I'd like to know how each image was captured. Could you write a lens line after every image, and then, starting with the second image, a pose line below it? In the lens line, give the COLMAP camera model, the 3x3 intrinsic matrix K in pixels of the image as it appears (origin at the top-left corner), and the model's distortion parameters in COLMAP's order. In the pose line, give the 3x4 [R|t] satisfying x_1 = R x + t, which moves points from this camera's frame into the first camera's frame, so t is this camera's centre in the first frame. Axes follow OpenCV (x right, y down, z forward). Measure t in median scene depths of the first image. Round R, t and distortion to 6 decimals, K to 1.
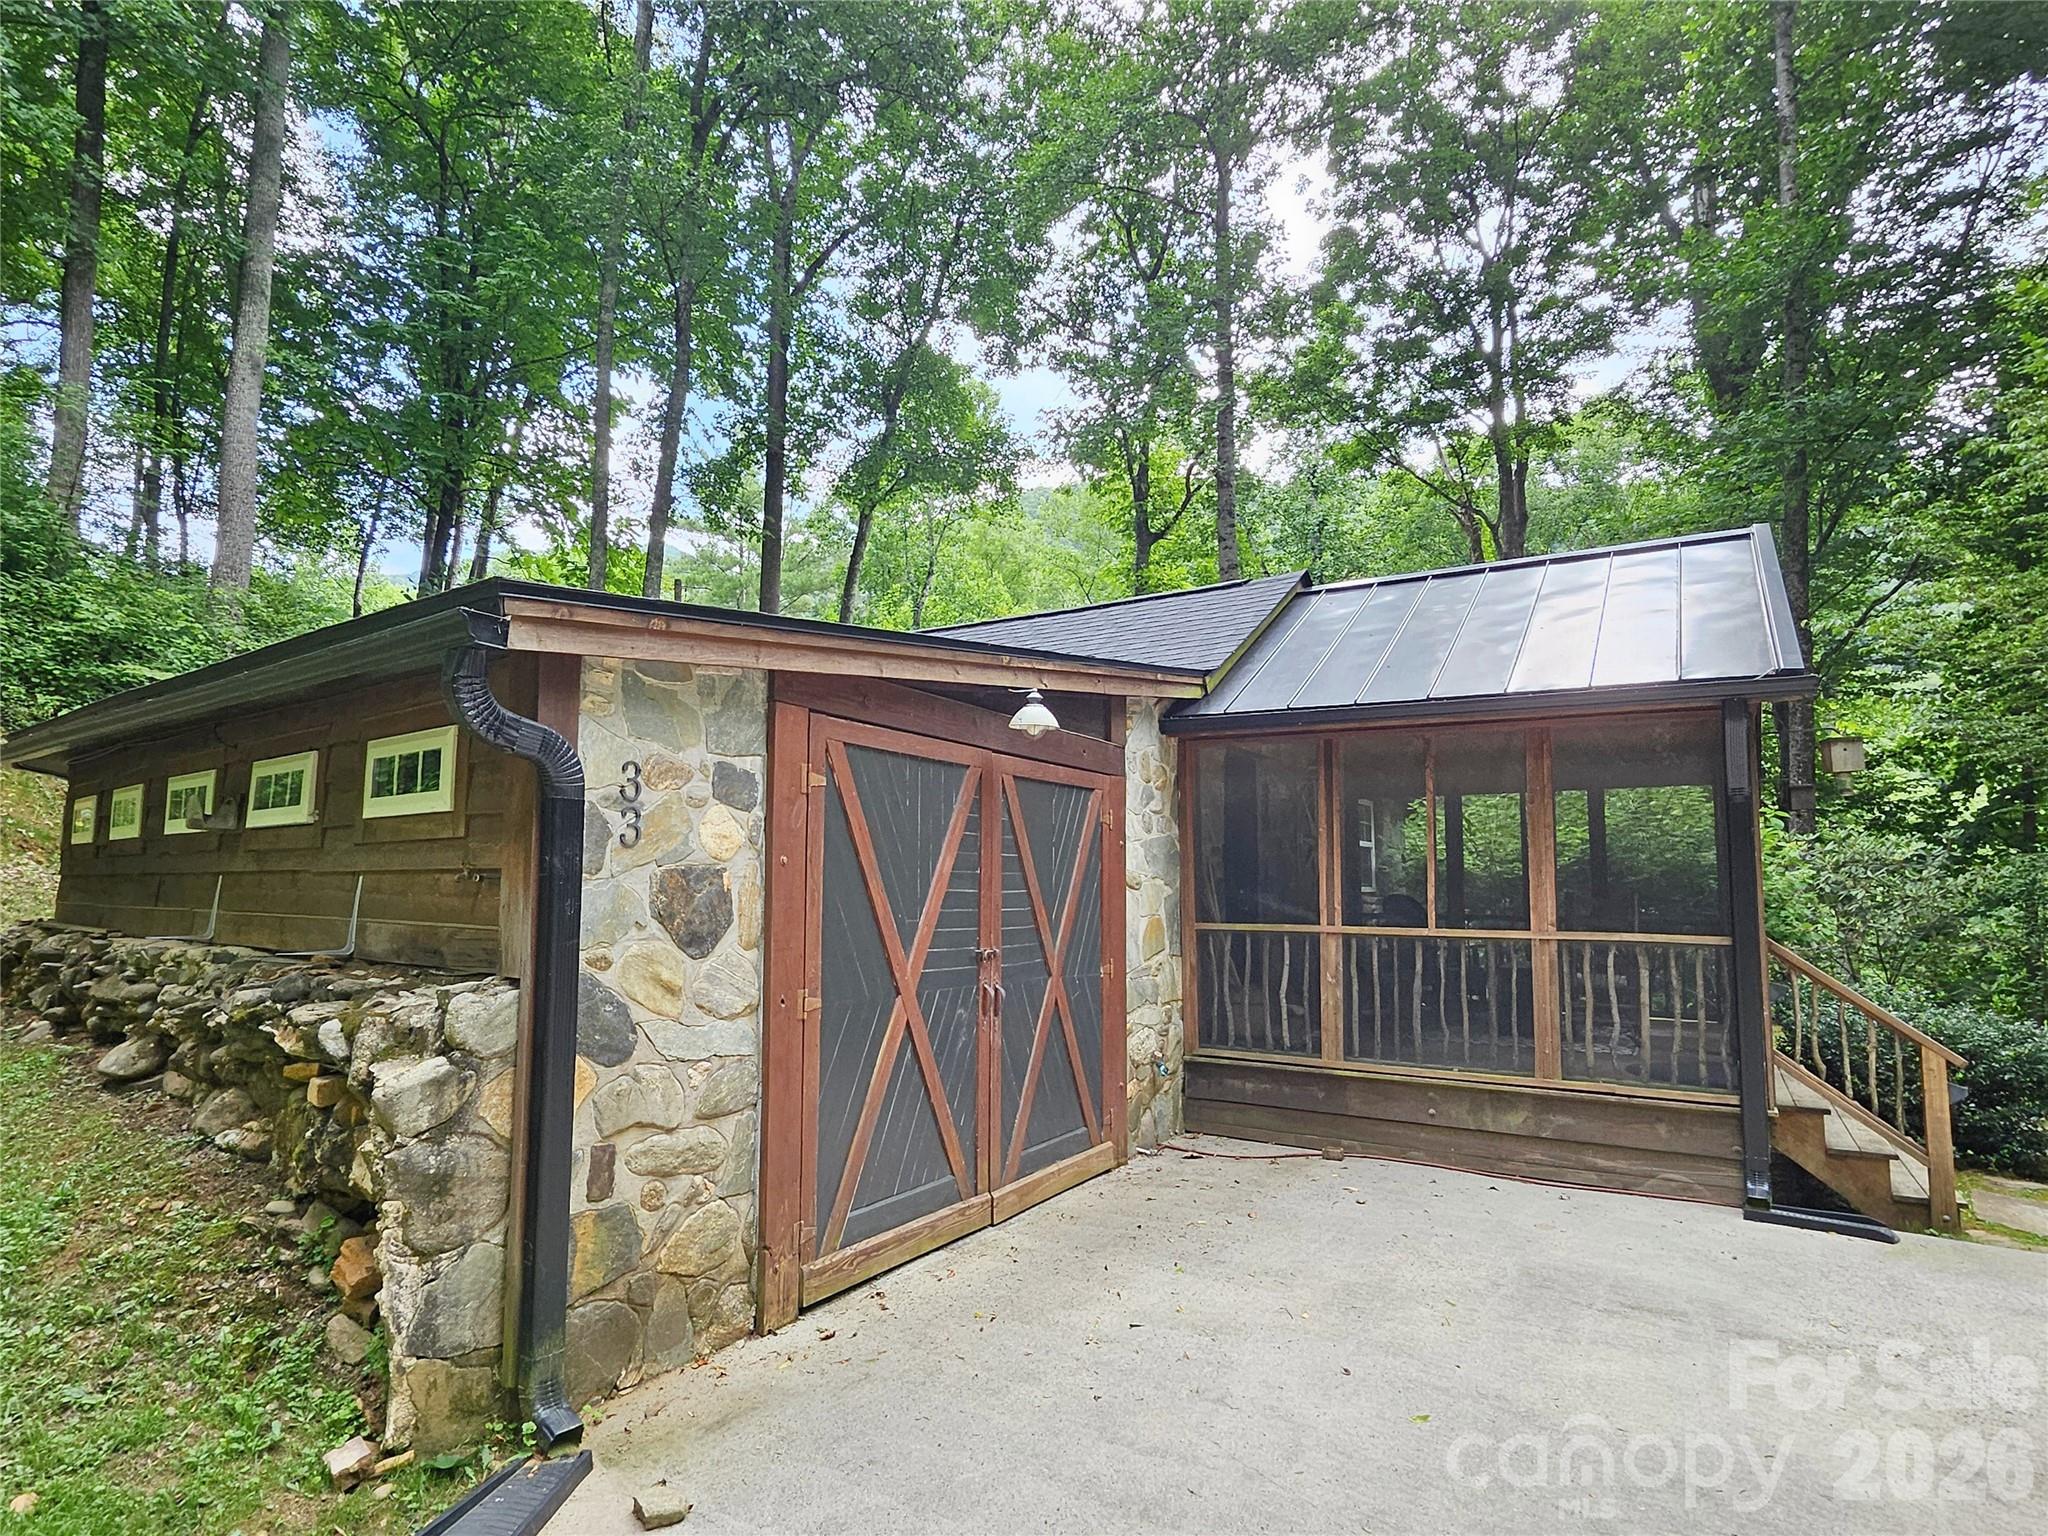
lens RADIAL K [[1139.4, 0, 1023.8], [0, 1139.4, 789.7], [0, 0, 1]] dist [0.024488, 0.000440]
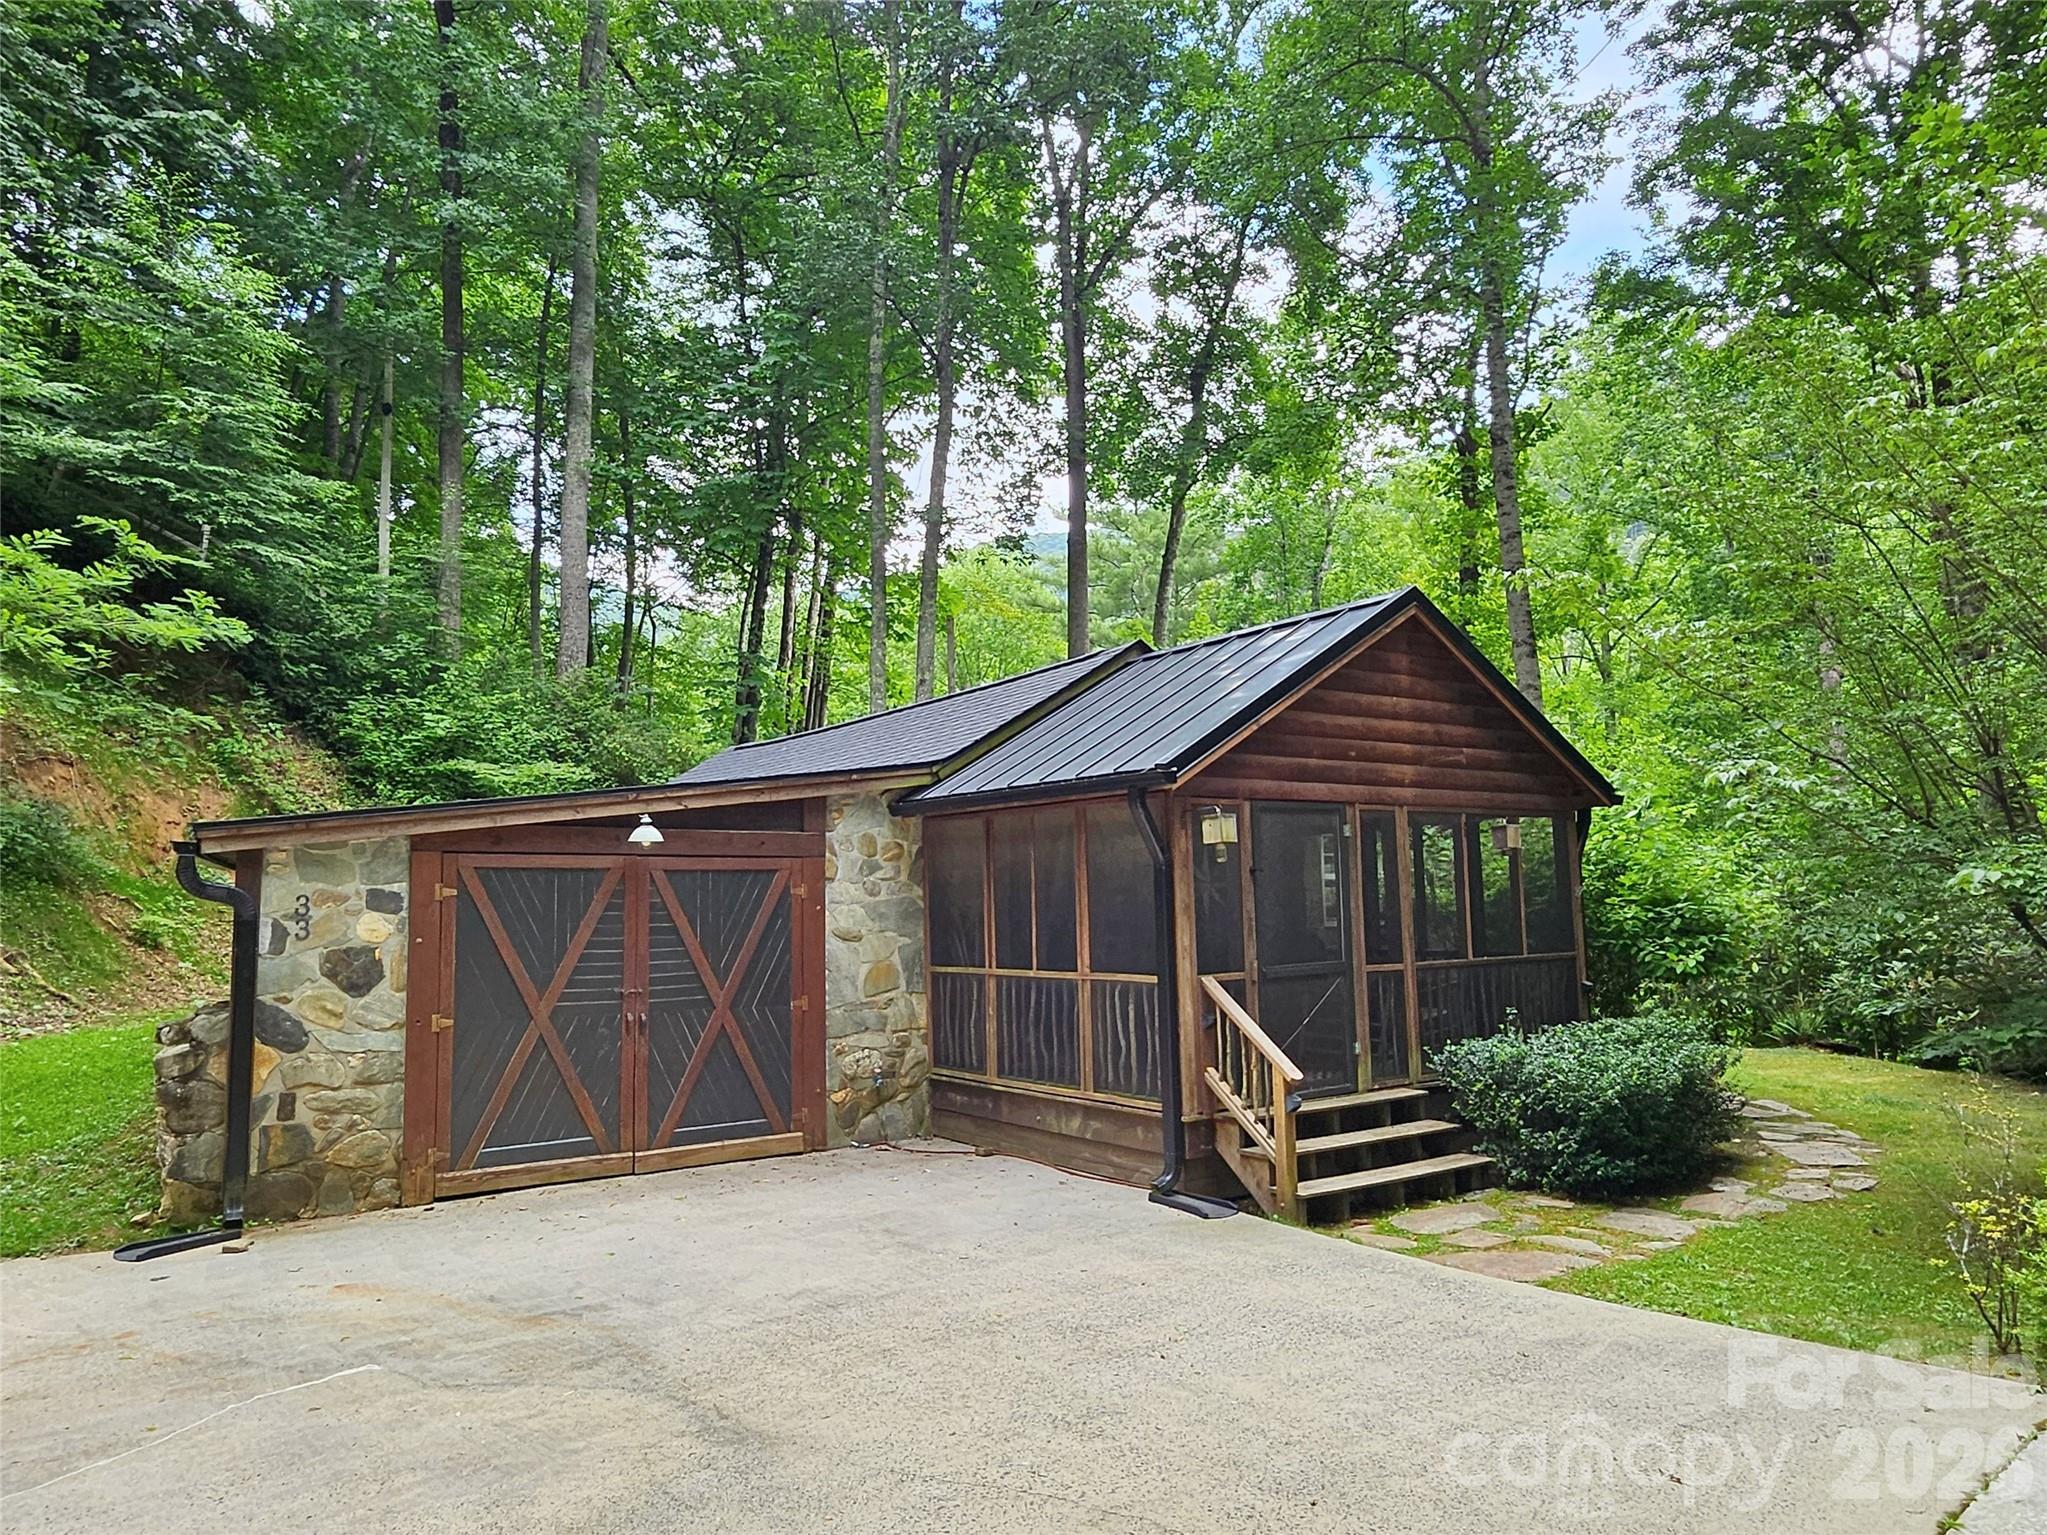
lens RADIAL K [[1378.0, 0, 1023.5], [0, 1378.0, 767.5], [0, 0, 1]] dist [0.034185, -0.004488]
pose [[0.921904, -0.064043, -0.382088, 1.359464], [0.057509, 0.997938, -0.028509, -0.082693], [0.383126, 0.004309, 0.923686, -0.566206]]
